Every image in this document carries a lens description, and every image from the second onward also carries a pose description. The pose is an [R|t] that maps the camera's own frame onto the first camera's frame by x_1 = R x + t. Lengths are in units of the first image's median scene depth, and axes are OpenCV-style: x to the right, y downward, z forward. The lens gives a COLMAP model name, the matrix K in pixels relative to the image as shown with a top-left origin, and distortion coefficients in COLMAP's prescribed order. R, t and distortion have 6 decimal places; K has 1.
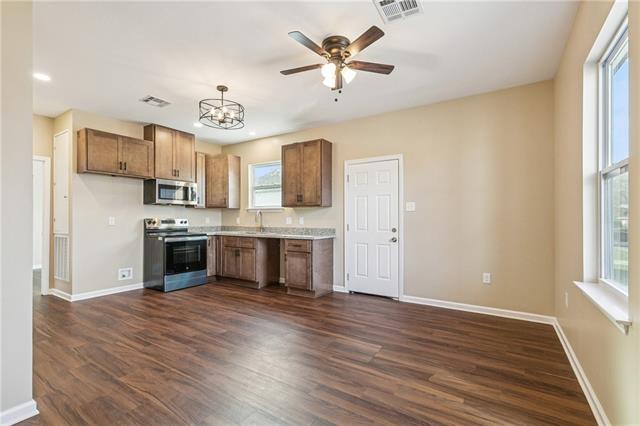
lens RADIAL K [[294.8, 0, 329.8], [0, 294.8, 216.5], [0, 0, 1]] dist [0.000916, 0.000087]
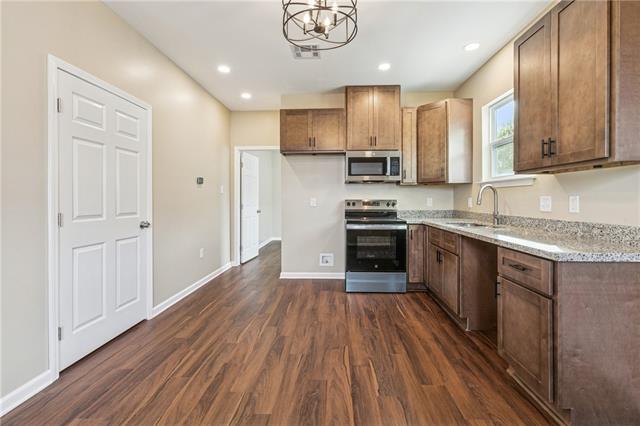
lens RADIAL K [[294.4, 0, 321.1], [0, 294.4, 200.2], [0, 0, 1]] dist [0.002017, 0.000380]
pose [[0.484886, 0.000519, -0.874577, 0.099853], [0.008346, 0.999952, 0.005220, 0.003828], [0.874538, -0.009831, 0.484858, 0.538239]]
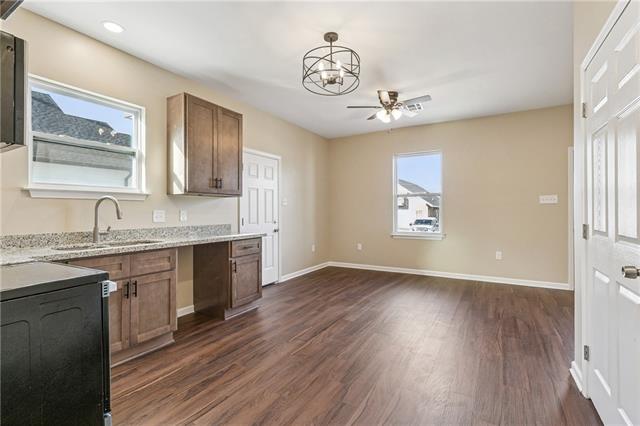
lens RADIAL K [[293.1, 0, 320.0], [0, 293.1, 213.0], [0, 0, 1]] dist [0.000875, 0.000137]
pose [[-0.023440, -0.006754, 0.999702, -0.814990], [-0.000337, 0.999977, 0.006748, 0.004553], [-0.999725, -0.000179, -0.023442, 0.774929]]
